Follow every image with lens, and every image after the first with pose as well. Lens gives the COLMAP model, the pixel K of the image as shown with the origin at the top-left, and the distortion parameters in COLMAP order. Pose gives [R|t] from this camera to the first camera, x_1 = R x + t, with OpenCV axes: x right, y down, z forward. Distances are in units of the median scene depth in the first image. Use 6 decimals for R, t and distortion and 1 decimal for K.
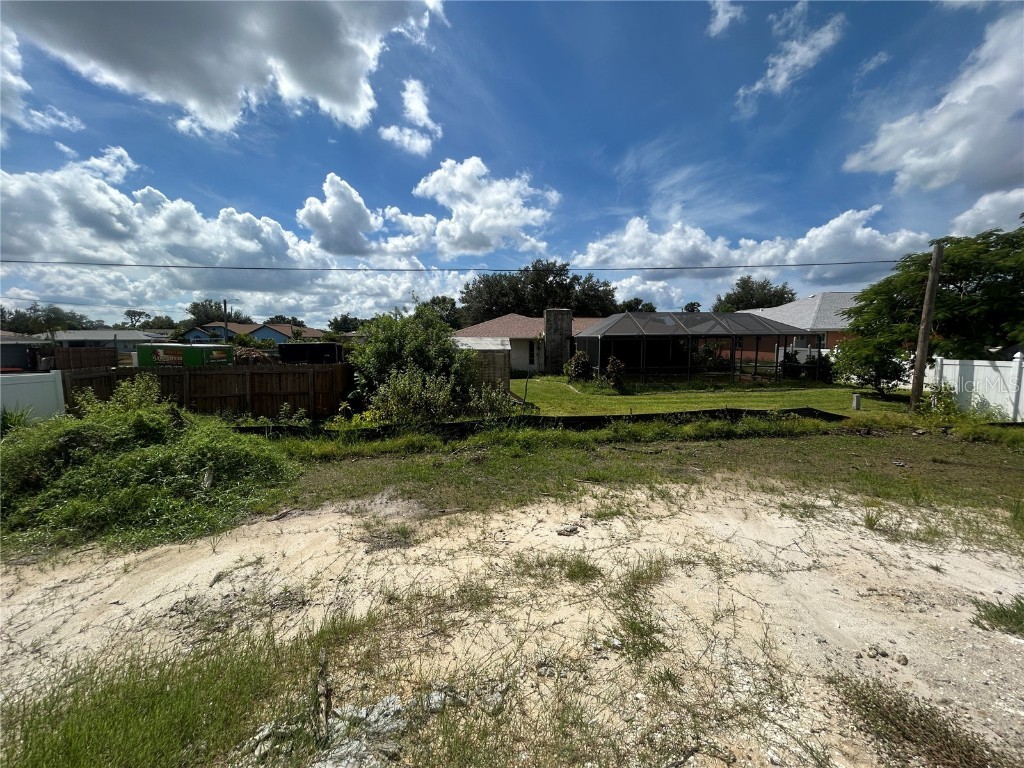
lens RADIAL K [[412.3, 0, 515.1], [0, 412.3, 384.4], [0, 0, 1]] dist [-0.002089, 0.001276]
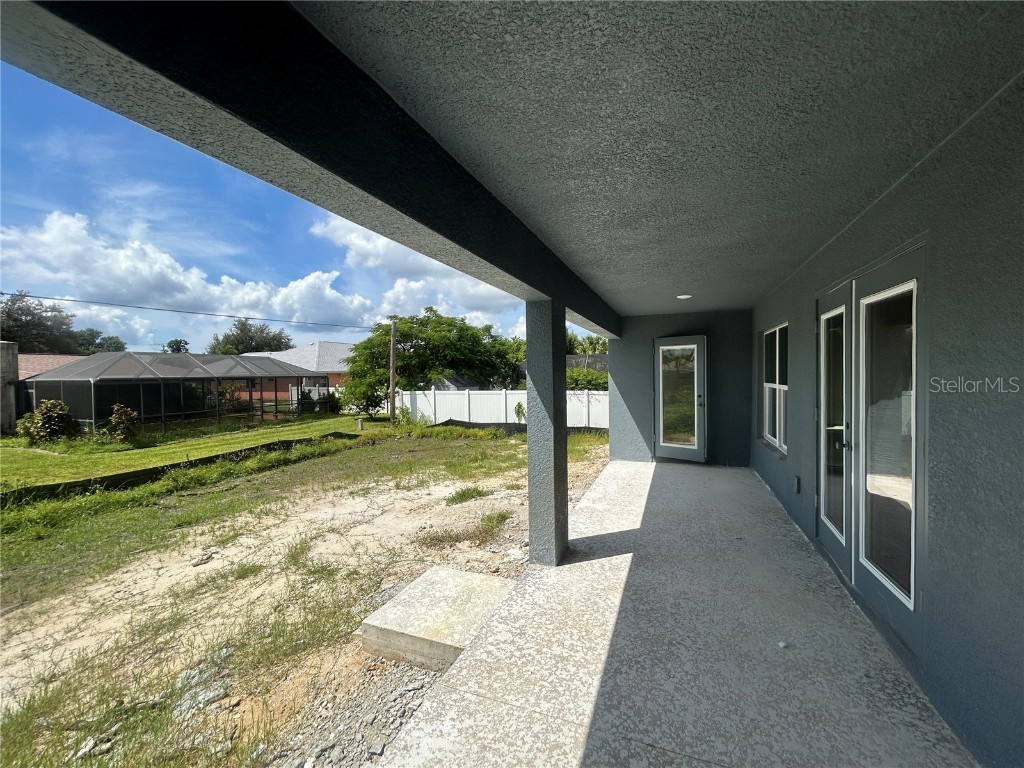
lens RADIAL K [[412.3, 0, 512.2], [0, 412.3, 383.8], [0, 0, 1]] dist [-0.002089, 0.001276]
pose [[0.456750, -0.024082, 0.889269, -0.224022], [0.112751, 0.993139, -0.031016, 0.009478], [-0.882421, 0.114433, 0.456332, -0.132152]]
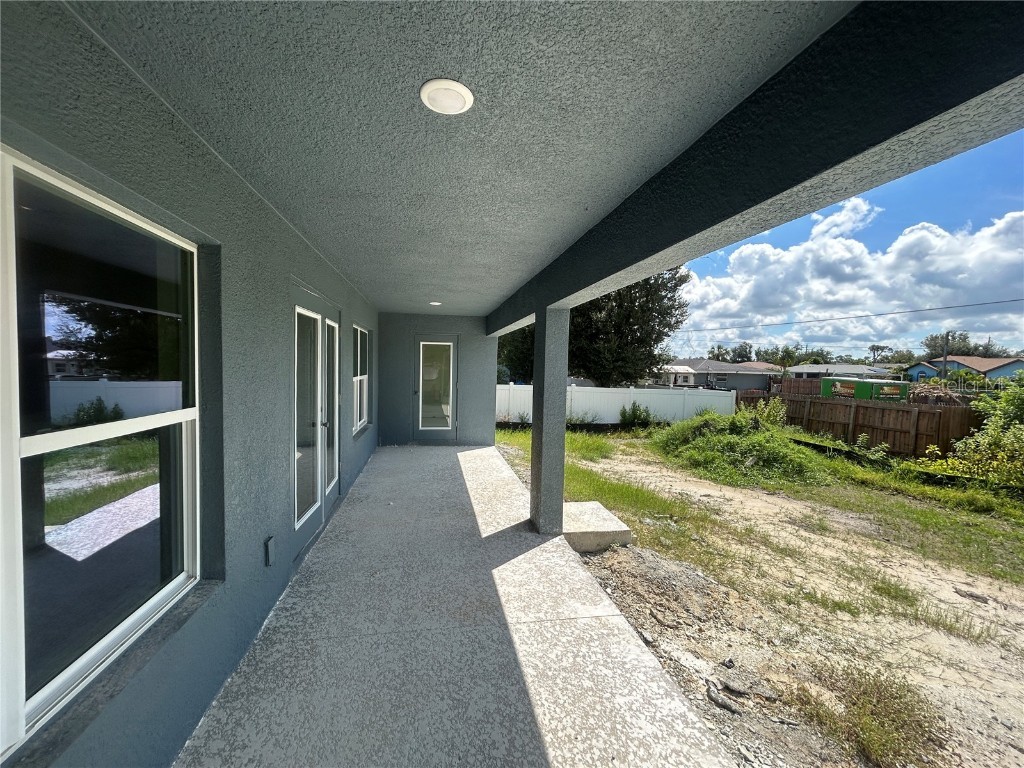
lens RADIAL K [[412.3, 0, 502.2], [0, 412.3, 385.6], [0, 0, 1]] dist [-0.002089, 0.001276]
pose [[0.085704, 0.059234, -0.994558, 0.453281], [-0.136361, 0.989535, 0.047184, -0.002694], [0.986945, 0.131576, 0.092884, -0.084421]]
